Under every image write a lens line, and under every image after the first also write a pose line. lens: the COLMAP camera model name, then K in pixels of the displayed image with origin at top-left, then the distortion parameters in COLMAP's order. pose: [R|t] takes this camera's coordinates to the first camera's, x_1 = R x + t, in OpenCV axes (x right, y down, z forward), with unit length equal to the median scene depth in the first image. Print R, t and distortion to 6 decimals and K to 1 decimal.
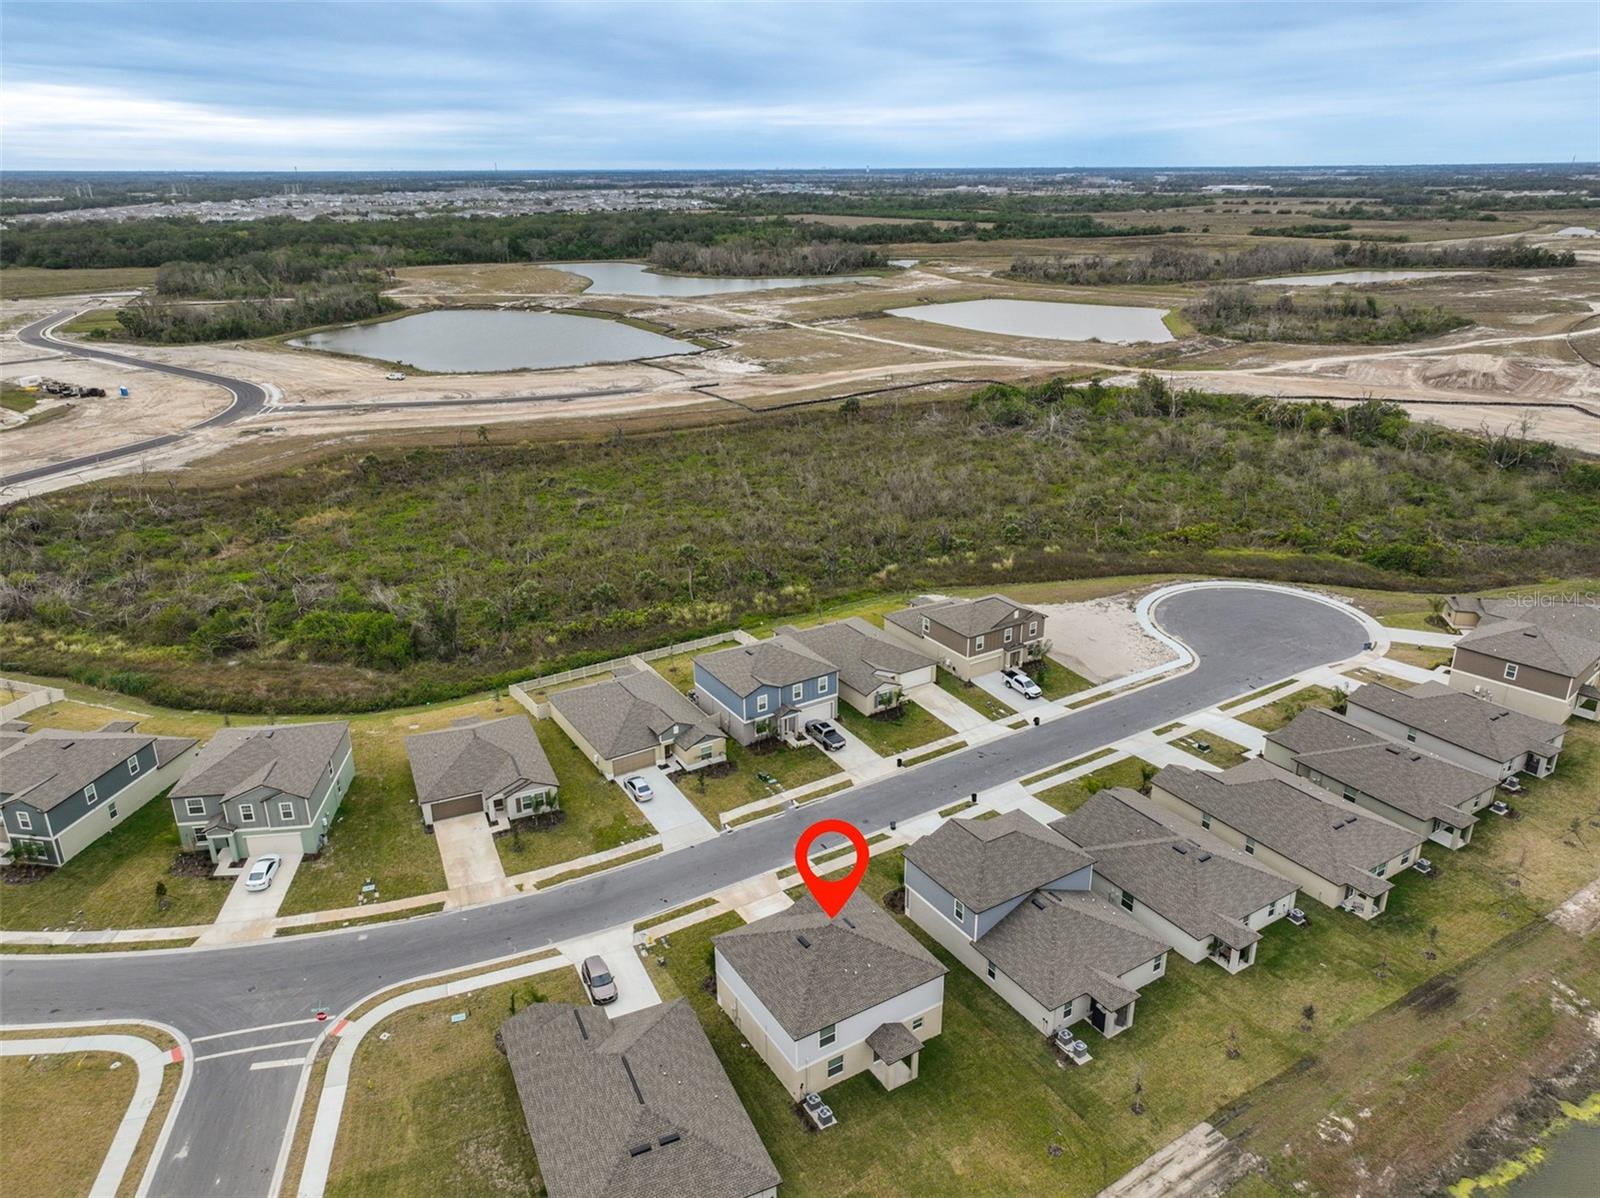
lens RADIAL K [[1119.6, 0, 806.6], [0, 1119.6, 597.7], [0, 0, 1]] dist [0.004045, 0.012694]
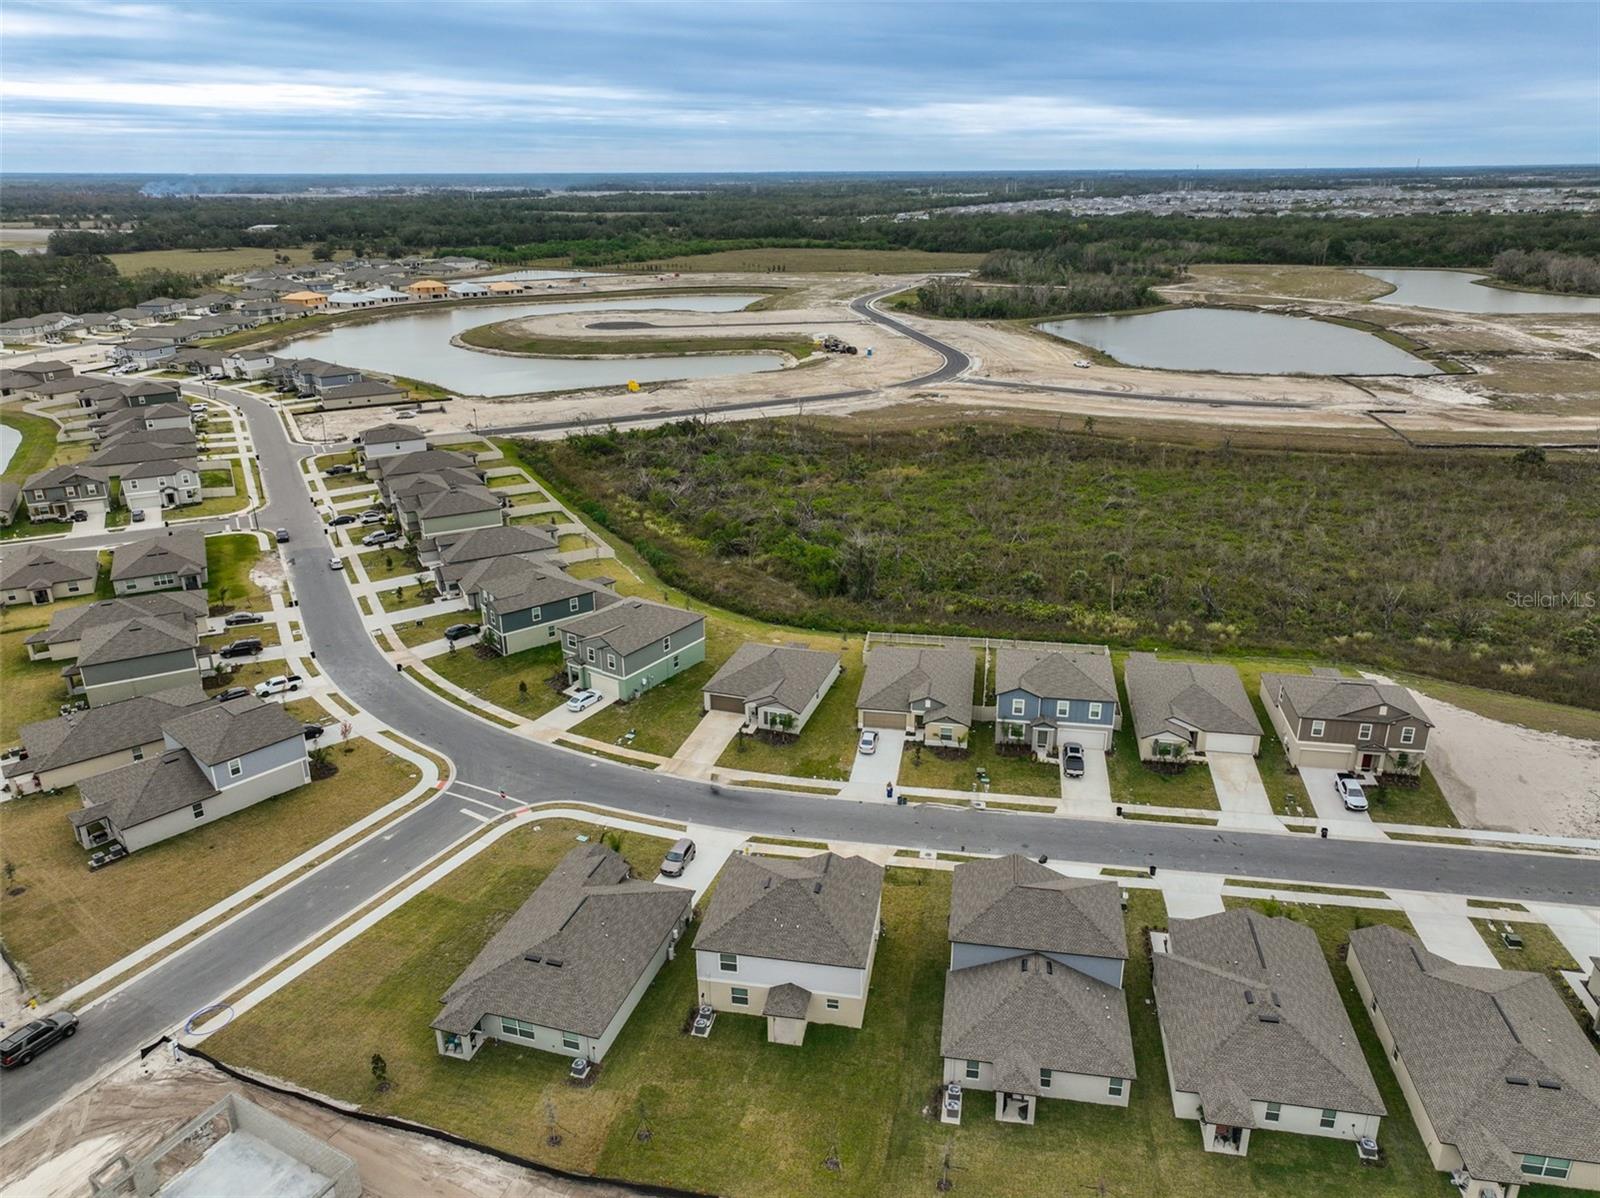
lens RADIAL K [[1119.6, 0, 806.6], [0, 1119.6, 597.7], [0, 0, 1]] dist [0.004045, 0.012694]
pose [[0.744074, 0.239388, -0.623736, 0.335900], [-0.238207, 0.967302, 0.087084, -0.032970], [0.624188, 0.083782, 0.776769, 0.085433]]
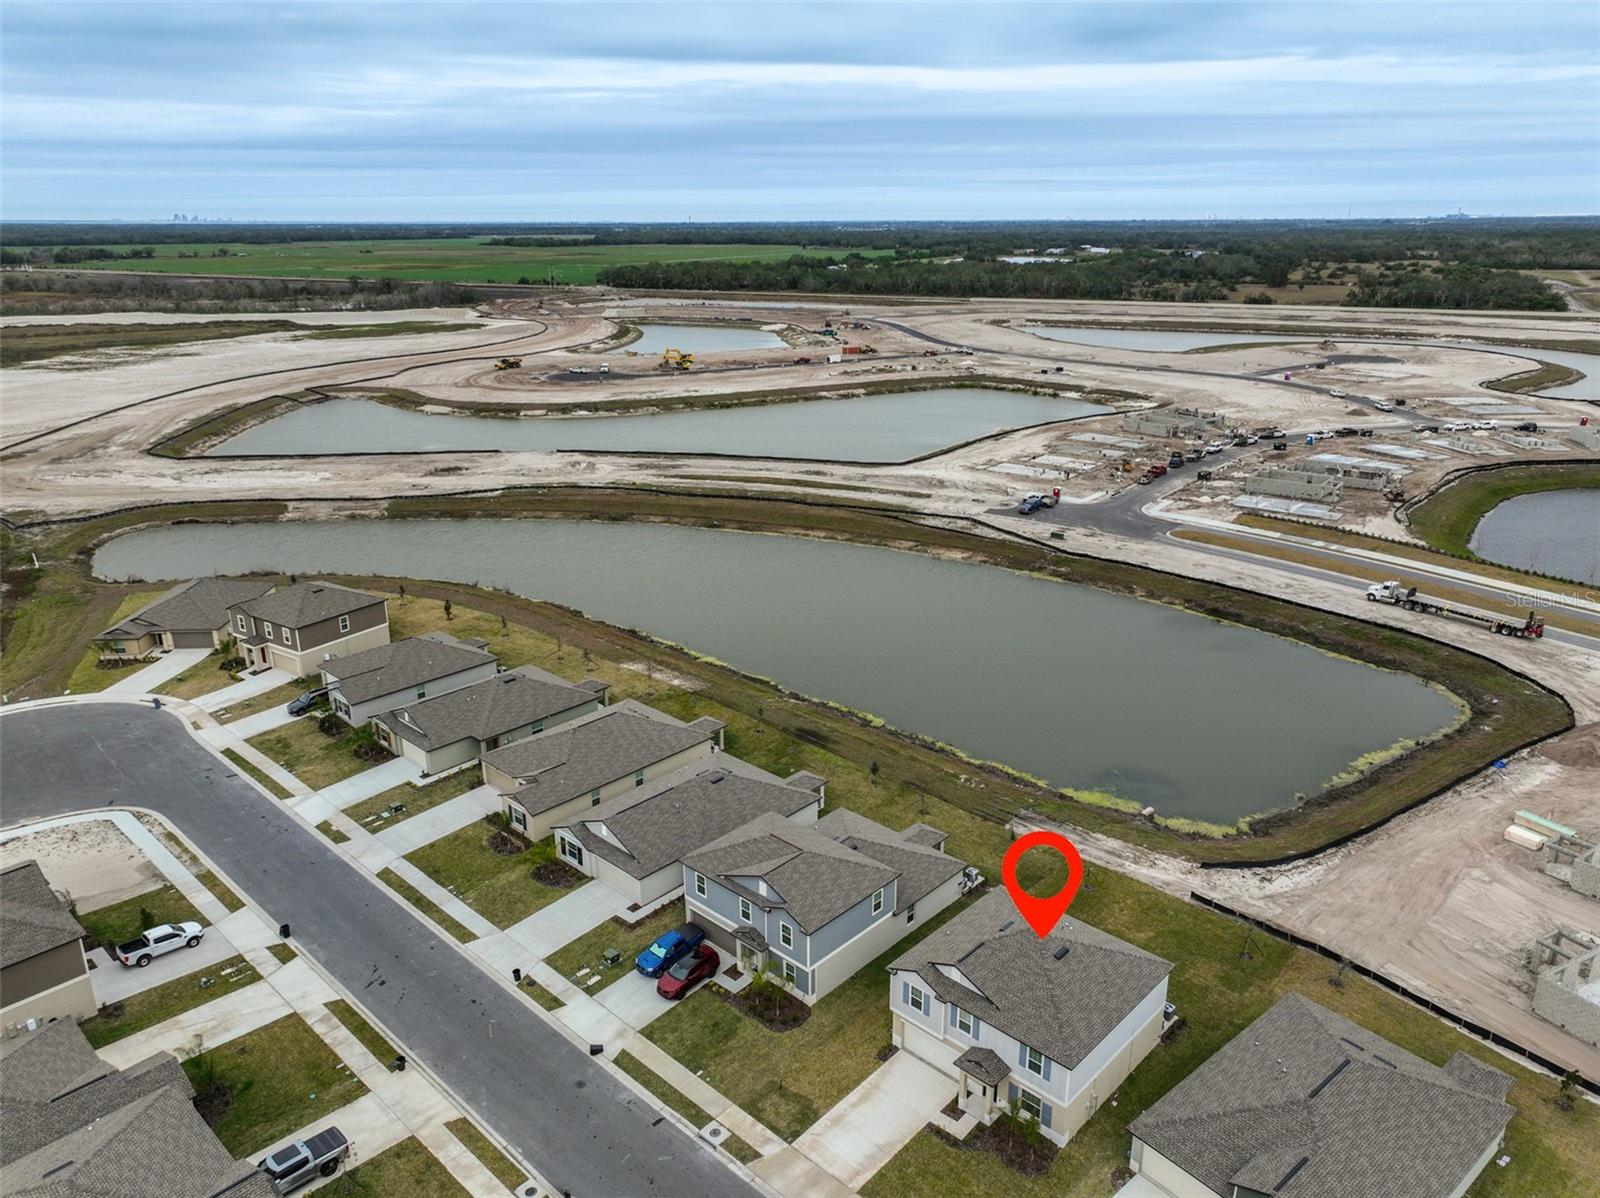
lens RADIAL K [[1119.6, 0, 806.6], [0, 1119.6, 597.7], [0, 0, 1]] dist [0.004045, 0.012694]
pose [[-0.258195, -0.303074, 0.917323, -0.341954], [0.350389, 0.855490, 0.381268, -0.164212], [-0.900313, 0.419861, -0.114690, 0.613215]]
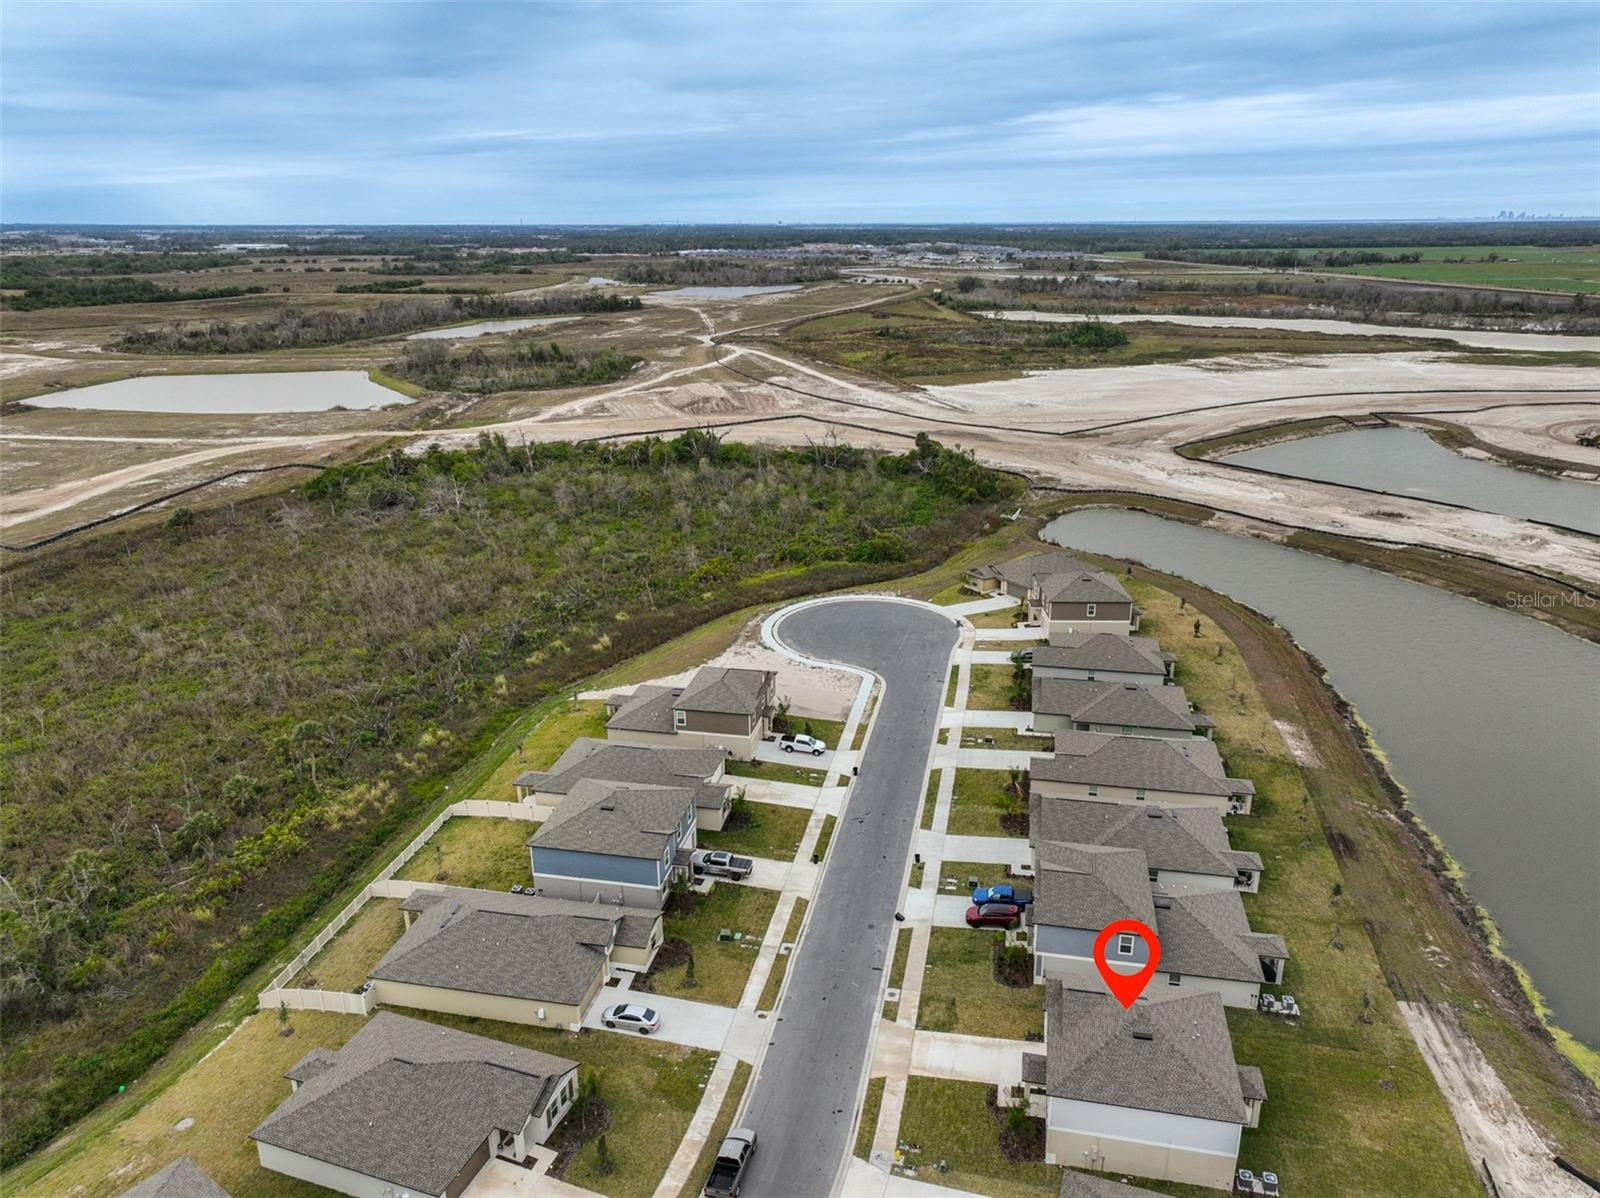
lens RADIAL K [[1119.6, 0, 806.6], [0, 1119.6, 597.7], [0, 0, 1]] dist [0.004045, 0.012694]
pose [[0.687753, -0.228178, 0.689152, -0.399956], [0.260015, 0.963762, 0.059614, -0.091543], [-0.677782, 0.138190, 0.722160, 0.247134]]
